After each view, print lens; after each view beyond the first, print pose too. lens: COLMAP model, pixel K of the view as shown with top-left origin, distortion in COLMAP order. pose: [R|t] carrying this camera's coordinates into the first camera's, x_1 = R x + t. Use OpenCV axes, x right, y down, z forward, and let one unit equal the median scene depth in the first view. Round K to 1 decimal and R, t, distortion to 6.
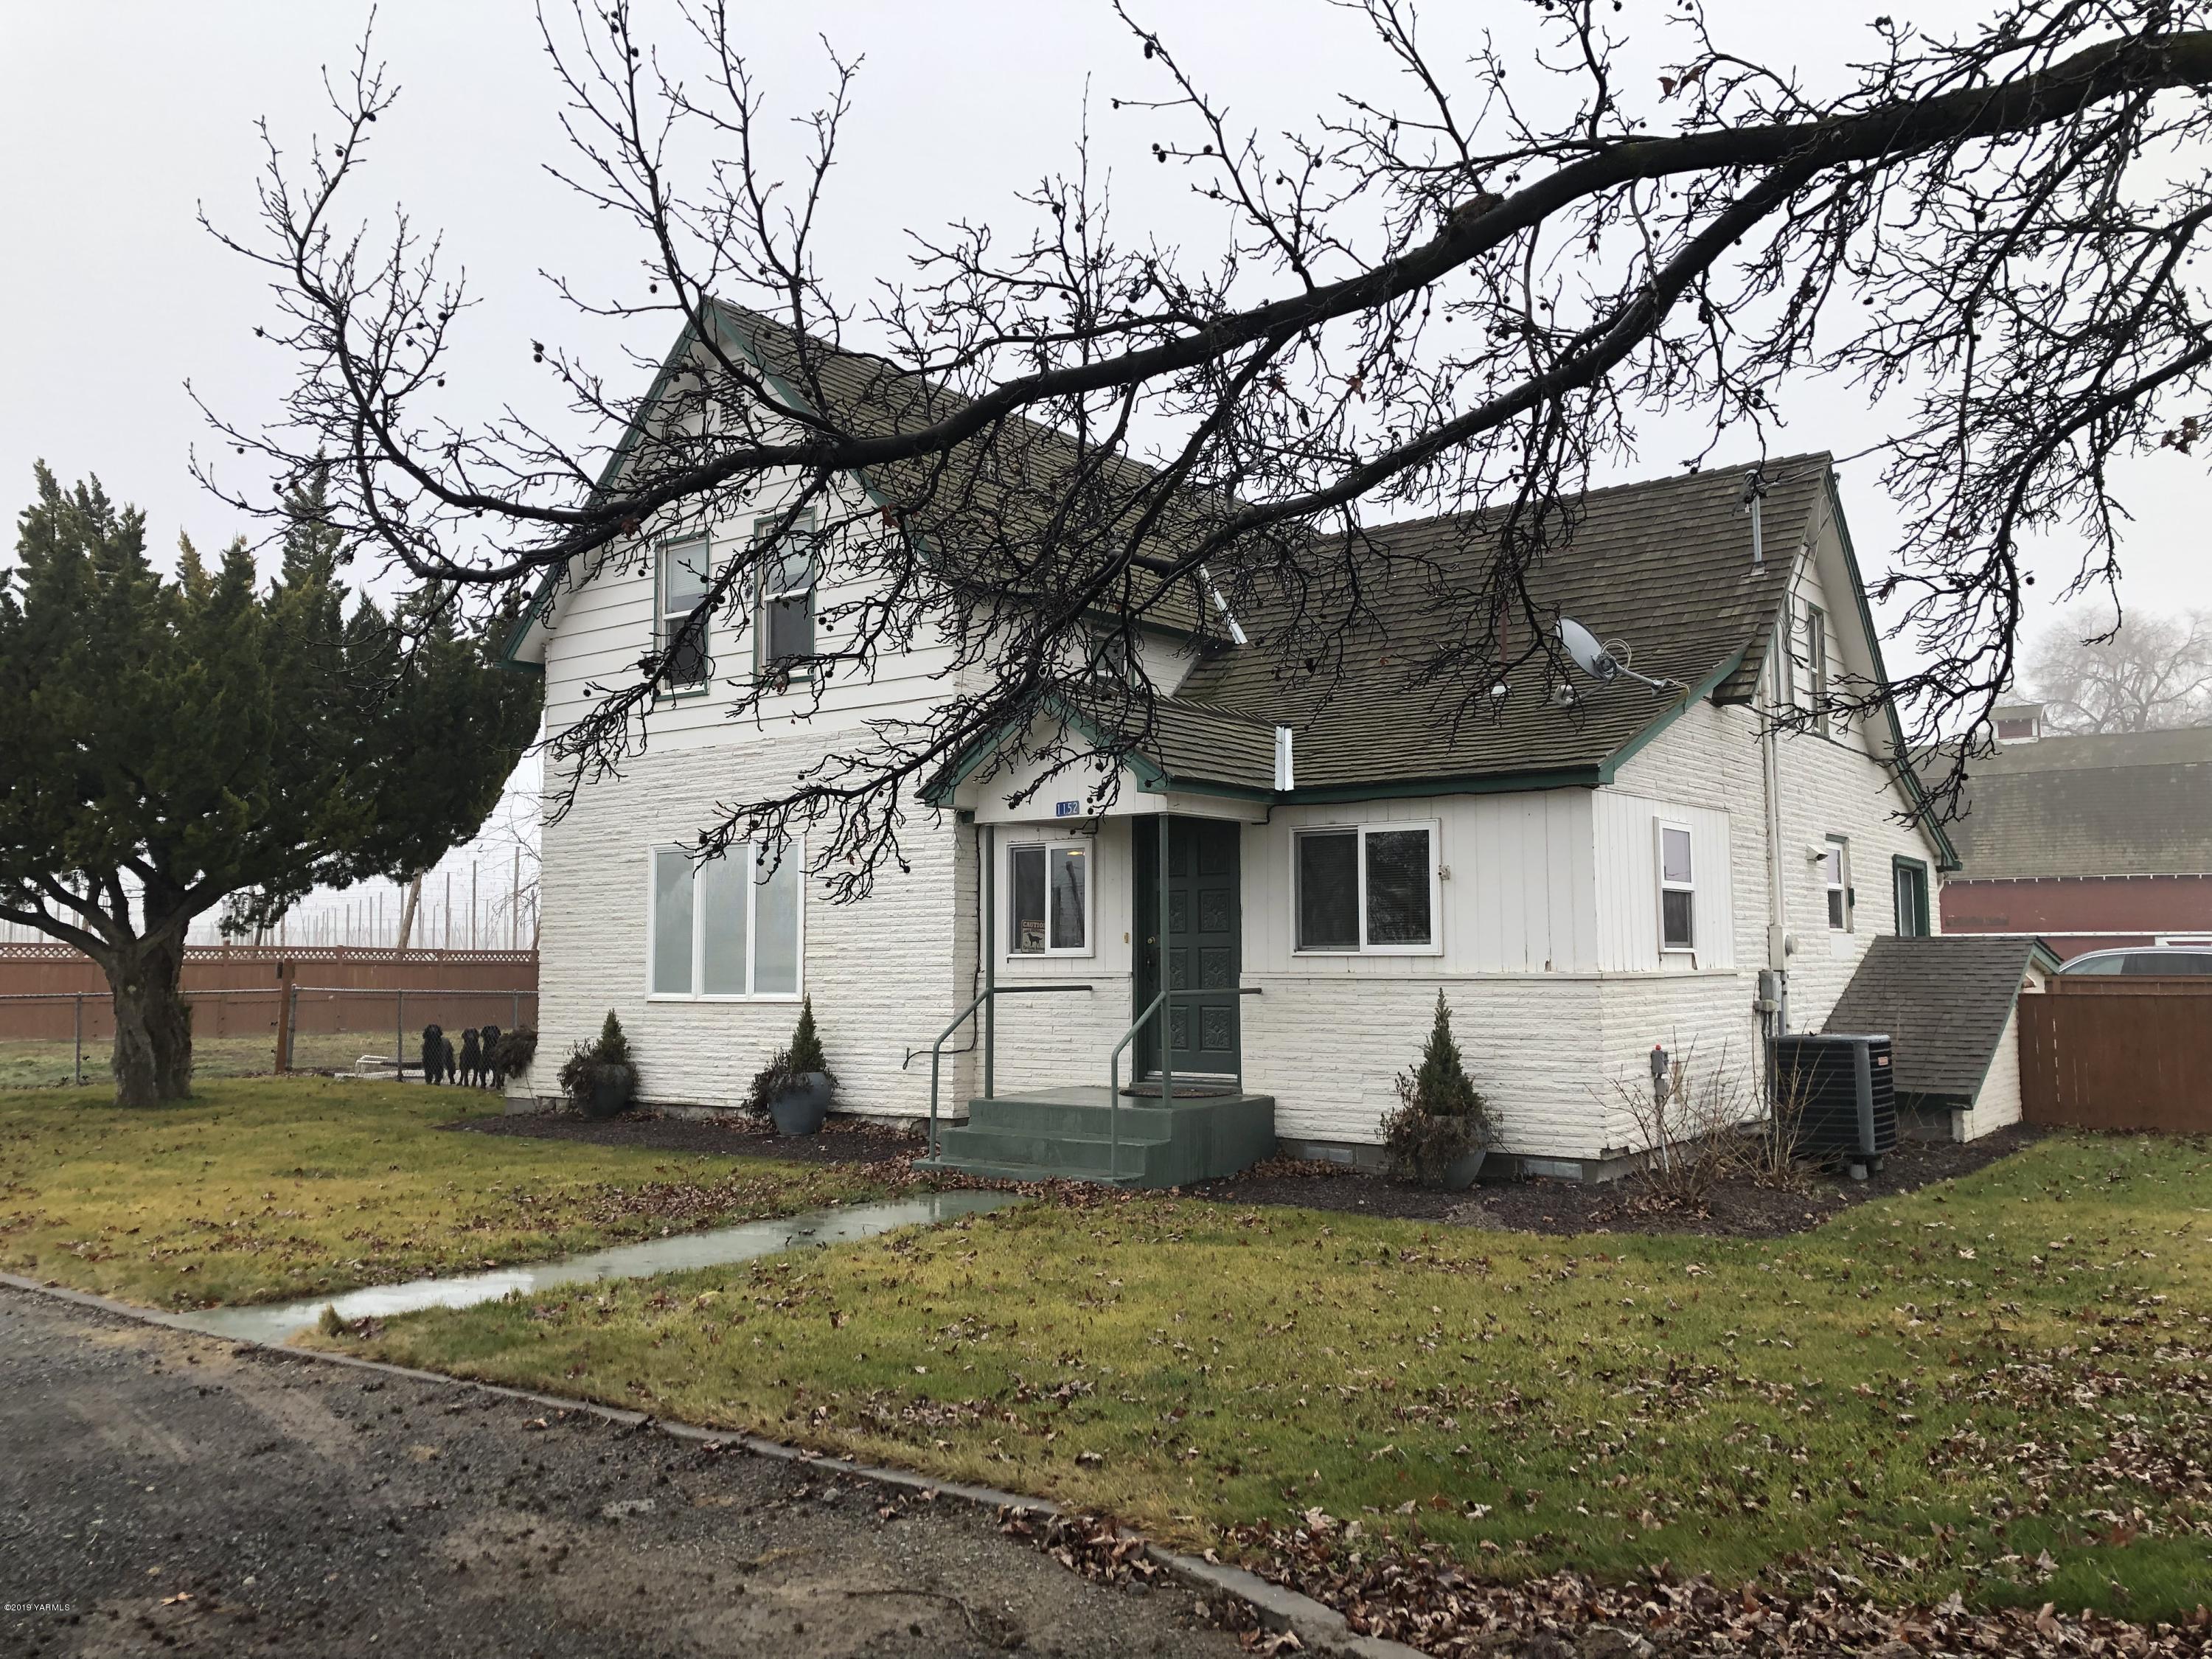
lens RADIAL K [[1698.0, 0, 1106.0], [0, 1698.0, 829.5], [0, 0, 1]] dist [0.082160, -0.255481]
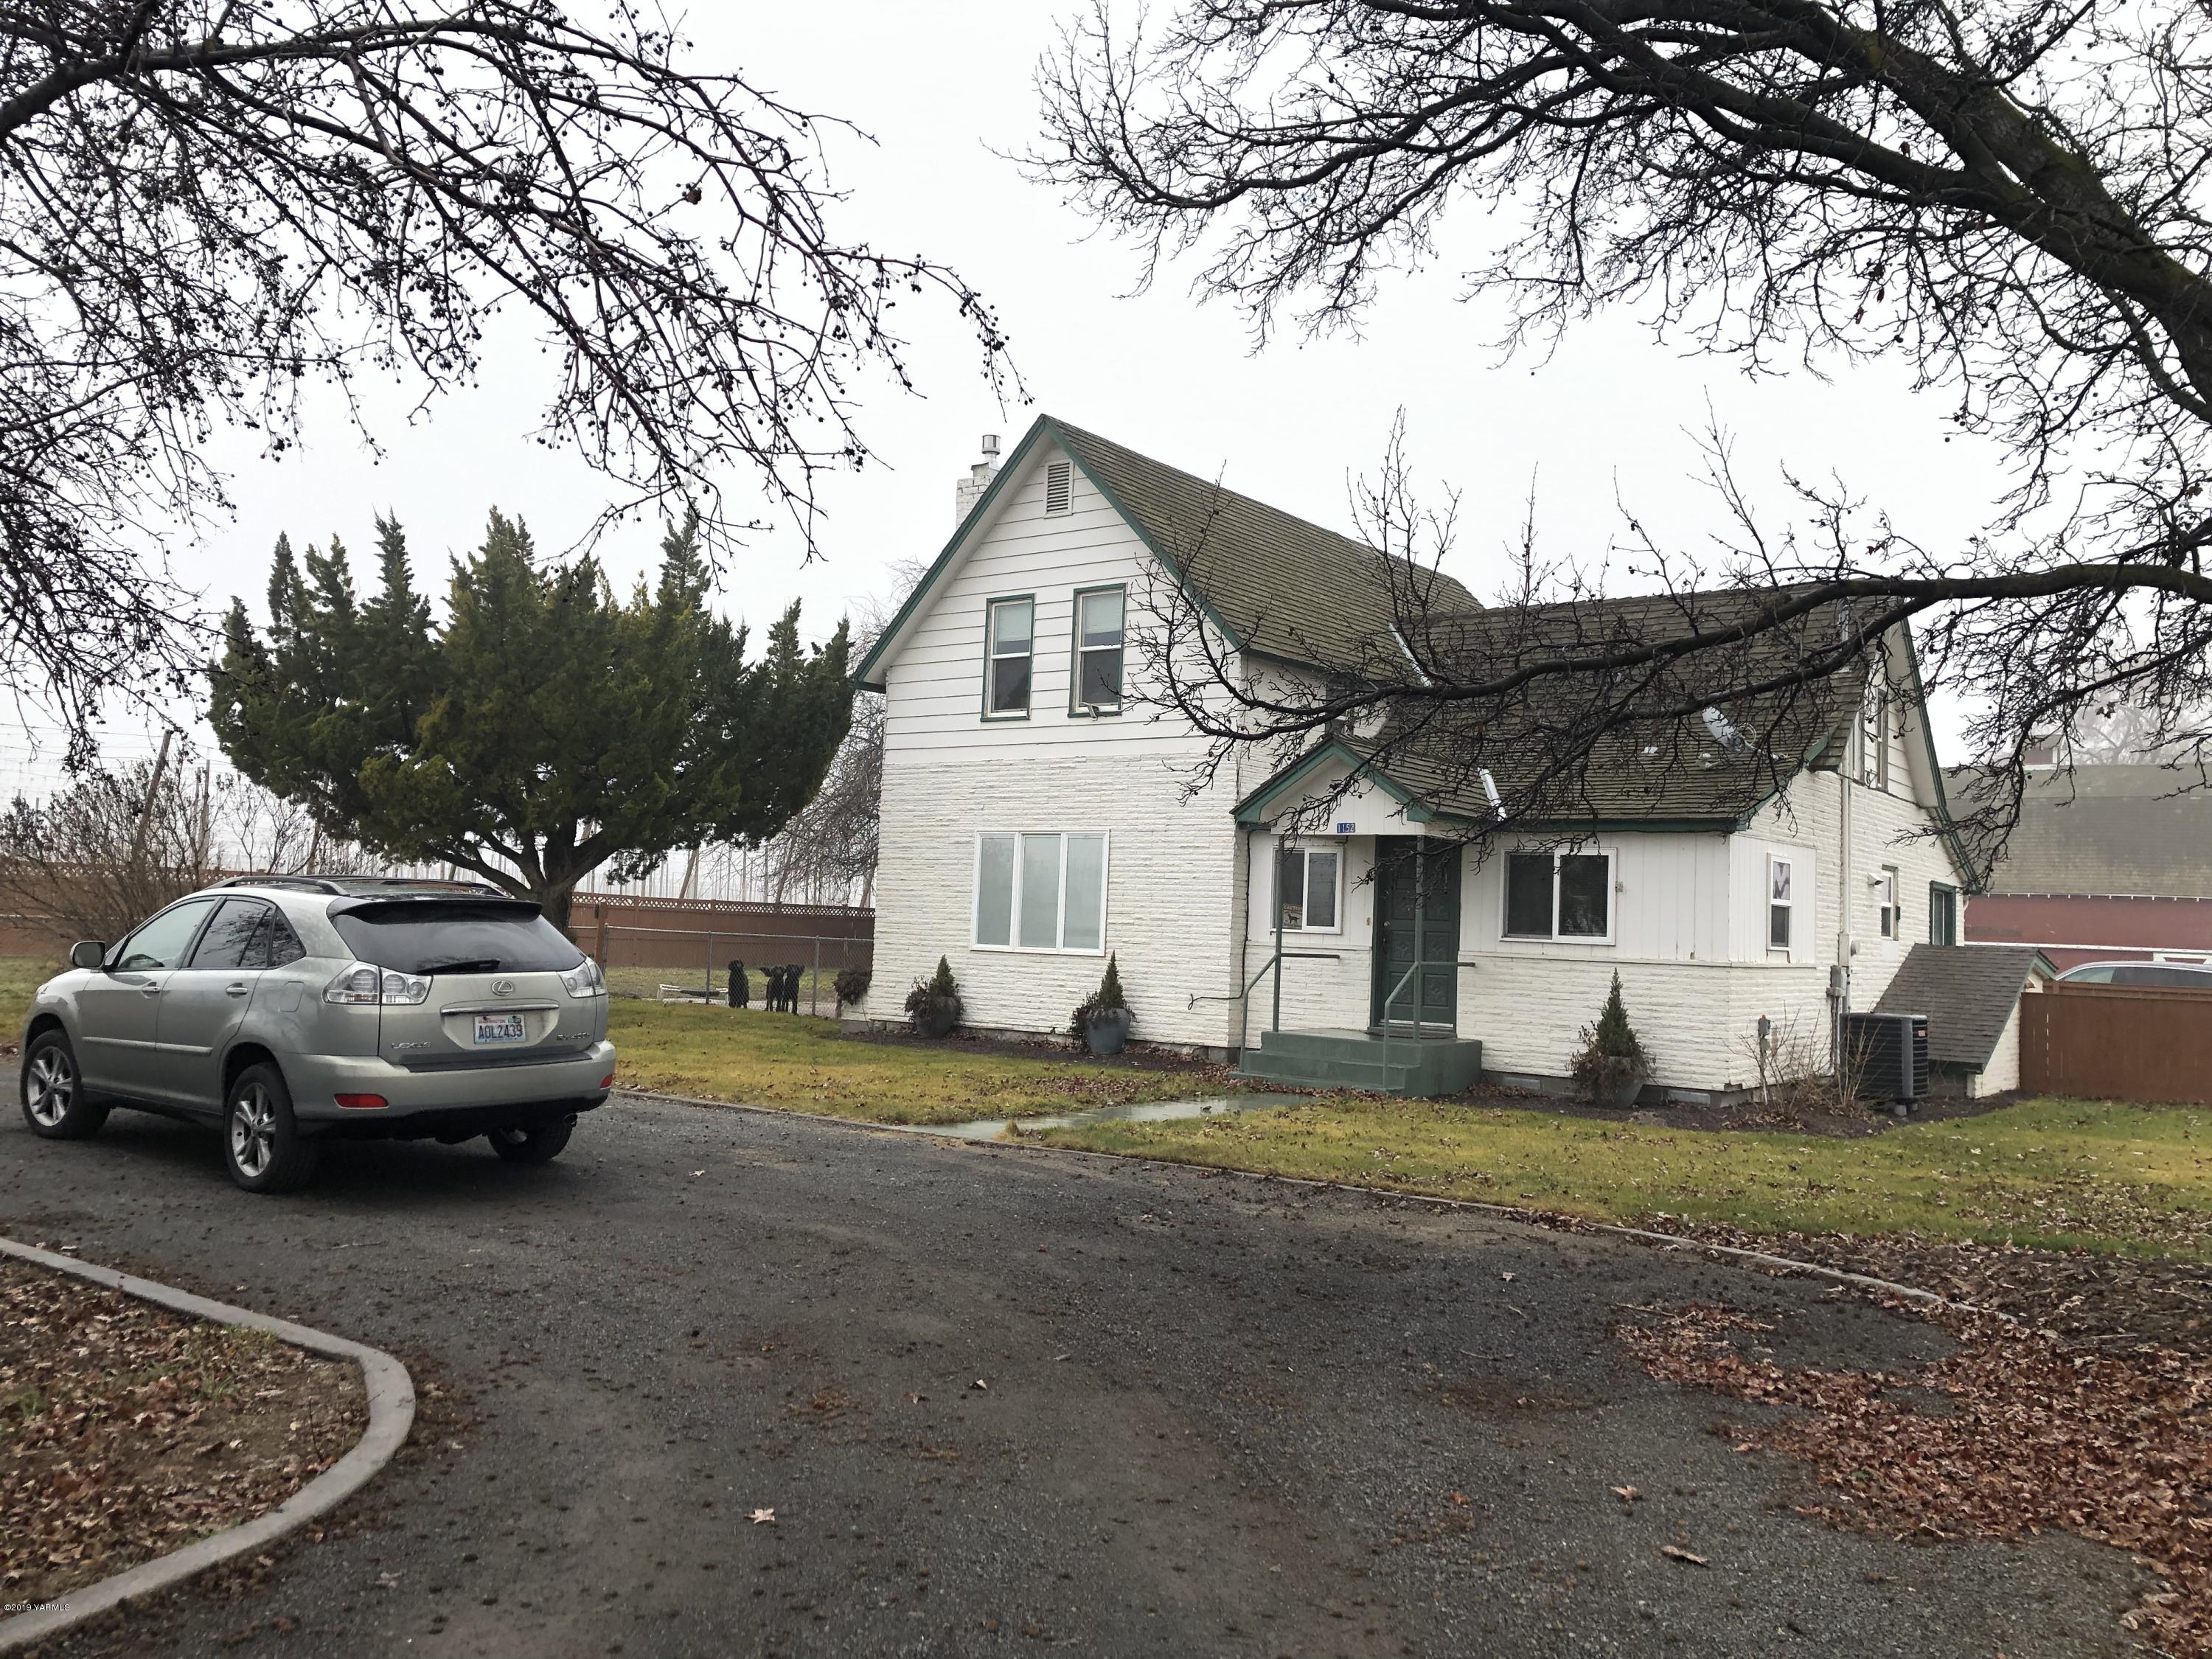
lens RADIAL K [[1698.0, 0, 1106.0], [0, 1698.0, 829.5], [0, 0, 1]] dist [0.082160, -0.255481]
pose [[0.998955, 0.044735, -0.009346, -0.183229], [-0.044545, 0.998814, 0.019638, -0.026313], [0.010213, -0.019201, 0.999763, -0.356760]]
